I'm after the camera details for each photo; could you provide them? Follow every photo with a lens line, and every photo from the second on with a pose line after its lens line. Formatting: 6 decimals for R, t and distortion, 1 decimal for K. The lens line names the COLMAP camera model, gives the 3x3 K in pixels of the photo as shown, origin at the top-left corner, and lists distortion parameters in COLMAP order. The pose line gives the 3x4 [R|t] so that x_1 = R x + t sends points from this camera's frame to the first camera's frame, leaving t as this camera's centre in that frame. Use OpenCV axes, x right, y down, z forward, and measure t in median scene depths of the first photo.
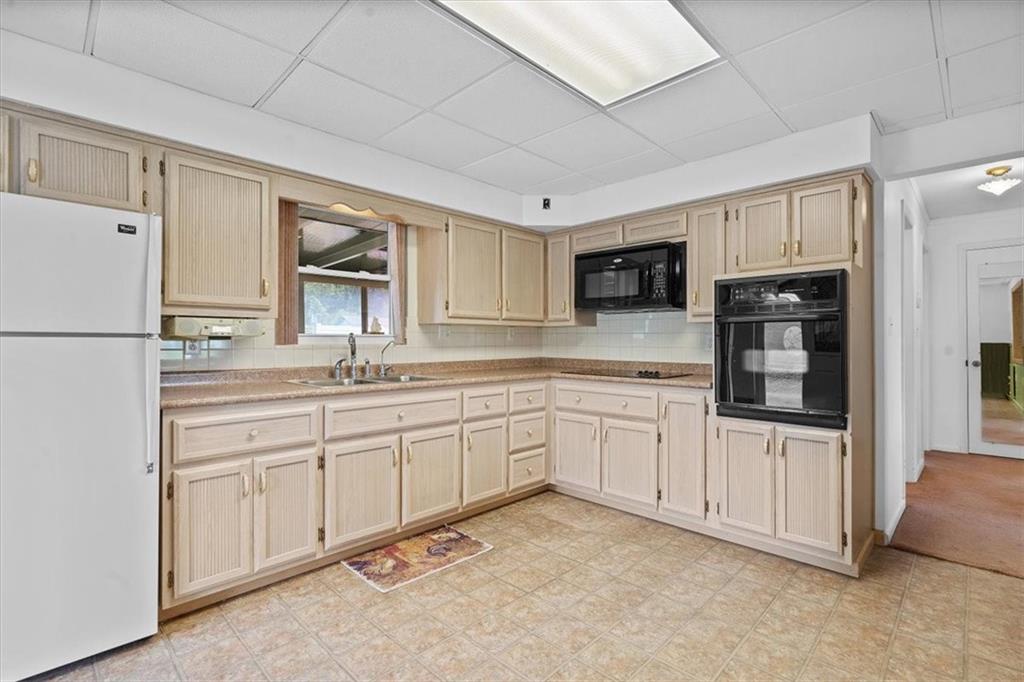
lens RADIAL K [[468.8, 0, 507.0], [0, 468.8, 340.3], [0, 0, 1]] dist [-0.002260, 0.001116]
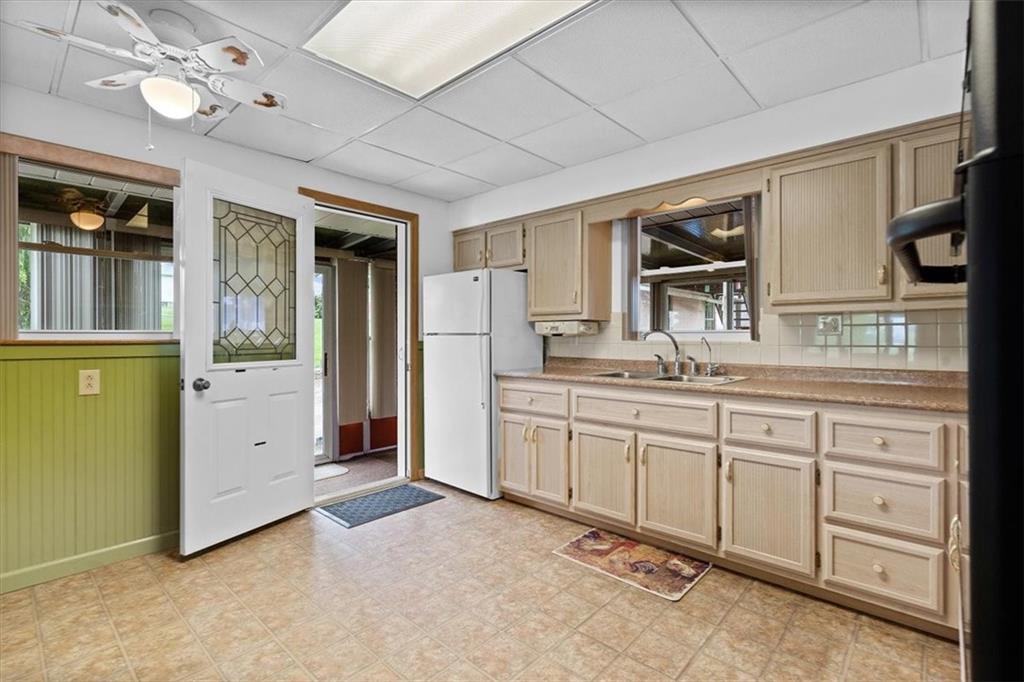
lens RADIAL K [[468.8, 0, 512.6], [0, 468.8, 338.8], [0, 0, 1]] dist [-0.002260, 0.001116]
pose [[0.054064, 0.004488, -0.998527, 0.714308], [0.002110, 0.999987, 0.004609, -0.000262], [0.998535, -0.002356, 0.054053, 0.666807]]
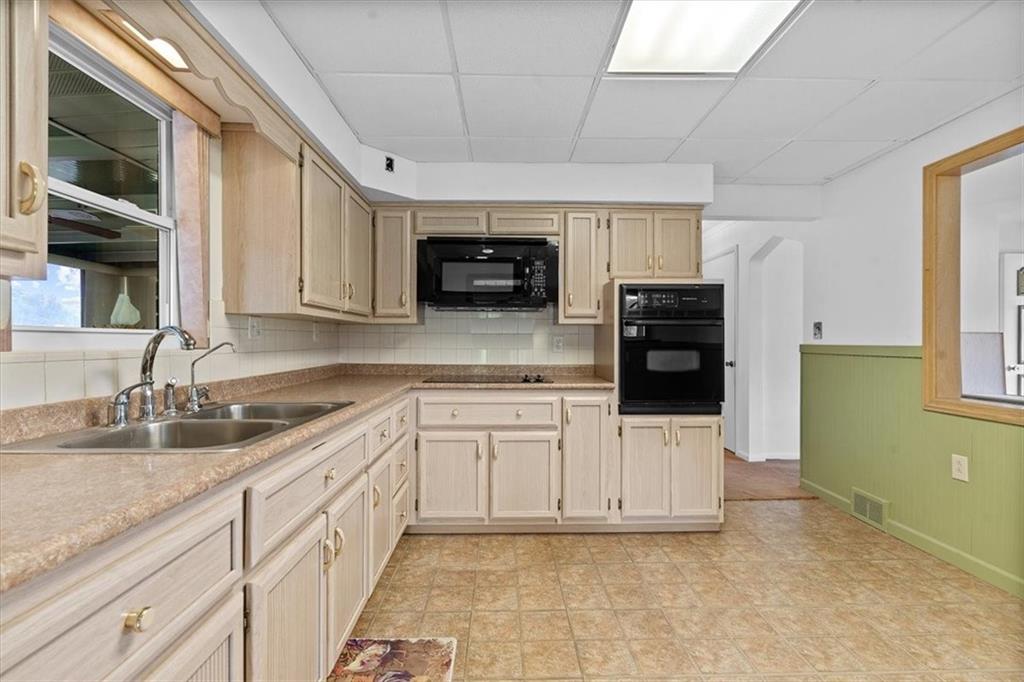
lens RADIAL K [[468.8, 0, 507.8], [0, 468.8, 340.8], [0, 0, 1]] dist [-0.002260, 0.001116]
pose [[0.694952, 0.002169, 0.719052, -0.461999], [-0.002489, 0.999997, -0.000610, -0.001350], [-0.719051, -0.001366, 0.694955, 0.447632]]
